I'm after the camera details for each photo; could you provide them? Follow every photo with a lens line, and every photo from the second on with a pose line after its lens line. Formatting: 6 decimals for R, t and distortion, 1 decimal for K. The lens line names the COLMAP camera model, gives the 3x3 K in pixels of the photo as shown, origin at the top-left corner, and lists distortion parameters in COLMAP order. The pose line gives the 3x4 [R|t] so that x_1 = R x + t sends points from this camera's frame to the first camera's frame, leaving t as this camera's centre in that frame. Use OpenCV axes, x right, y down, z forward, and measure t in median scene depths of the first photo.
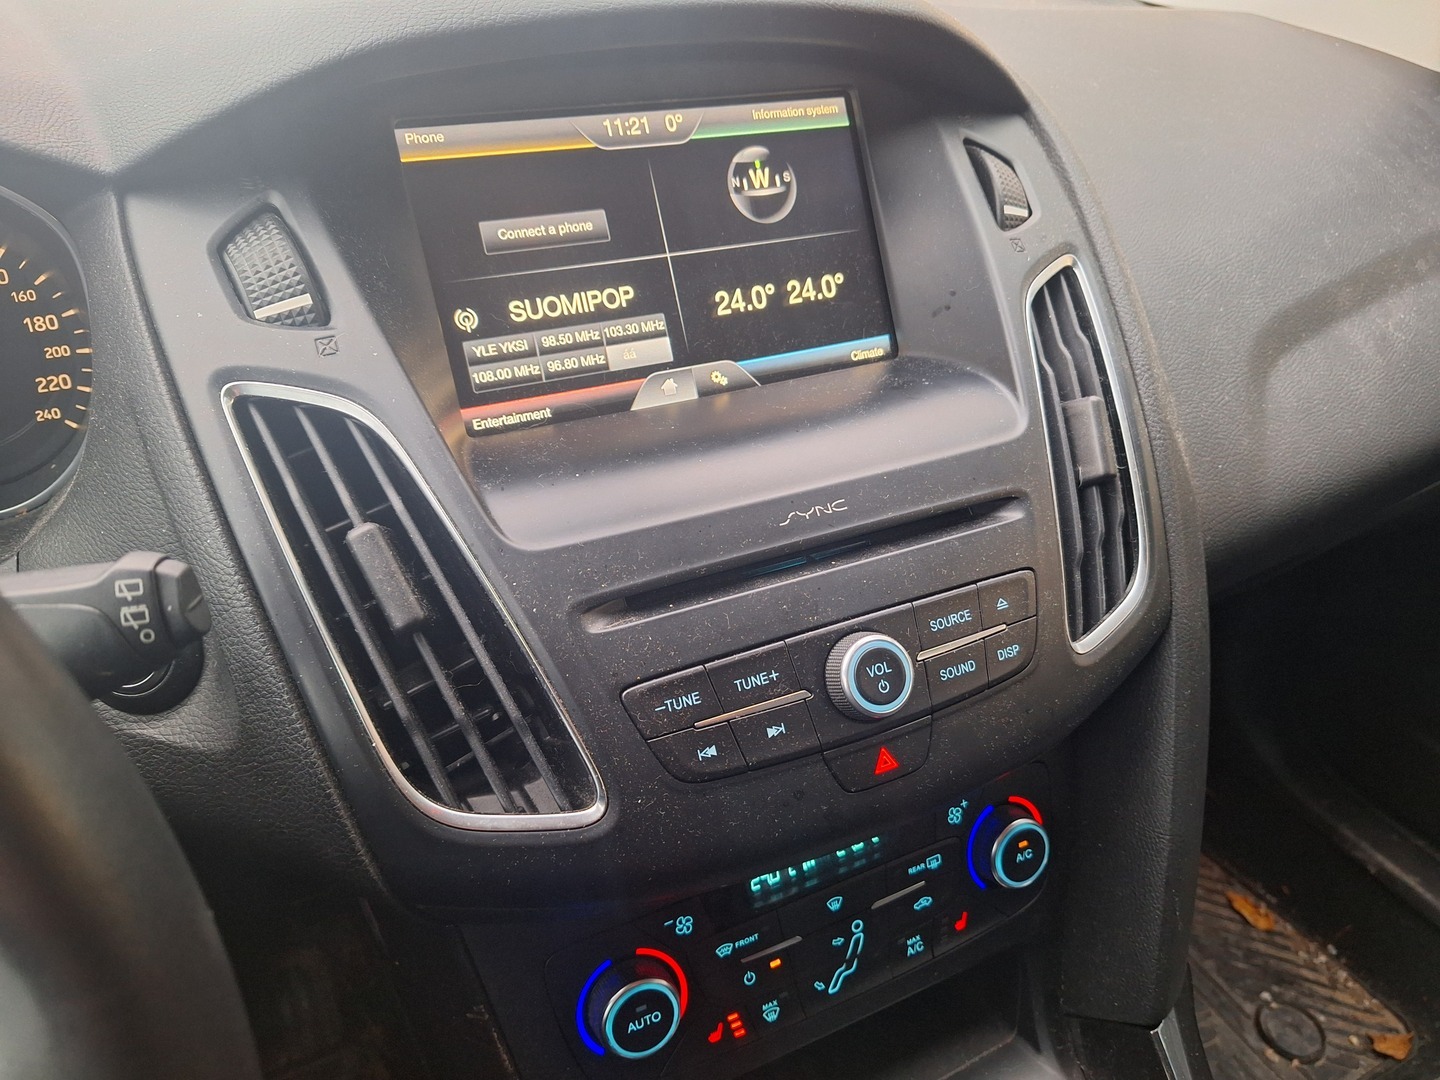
lens RADIAL K [[1013.9, 0, 727.0], [0, 1013.9, 536.0], [0, 0, 1]] dist [0.058649, -0.073123]
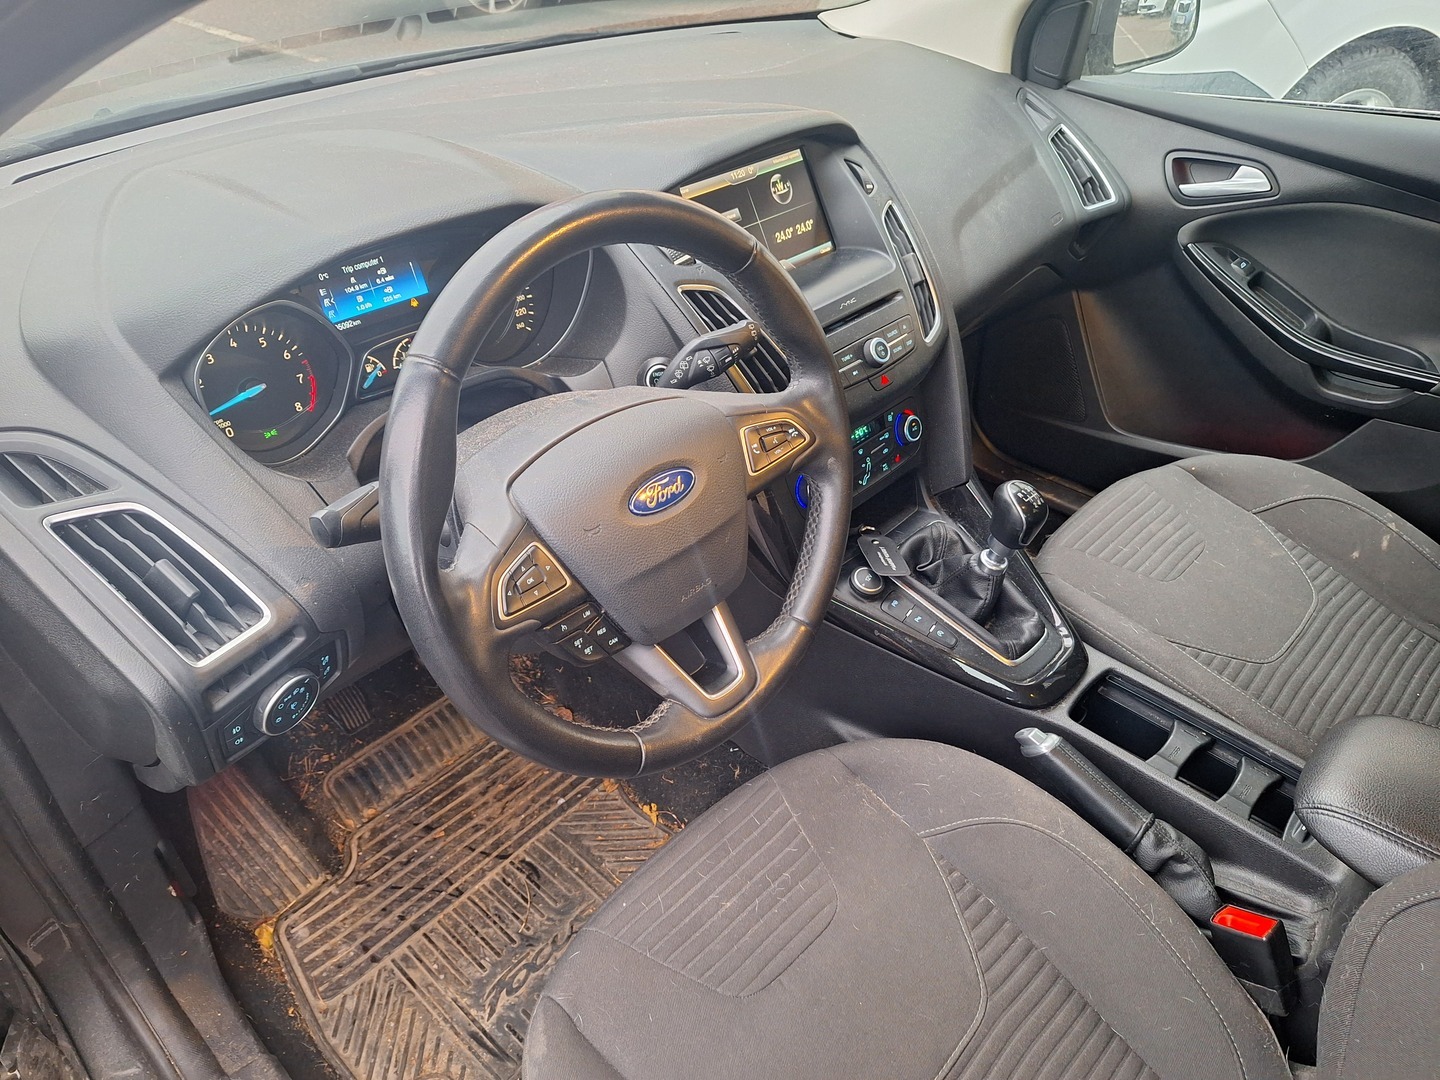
lens RADIAL K [[1013.9, 0, 727.0], [0, 1013.9, 536.0], [0, 0, 1]] dist [0.058649, -0.073123]
pose [[0.937465, -0.216214, 0.272783, -0.986864], [0.192016, 0.974885, 0.112819, 0.192859], [-0.290326, -0.053385, 0.955438, -1.468174]]
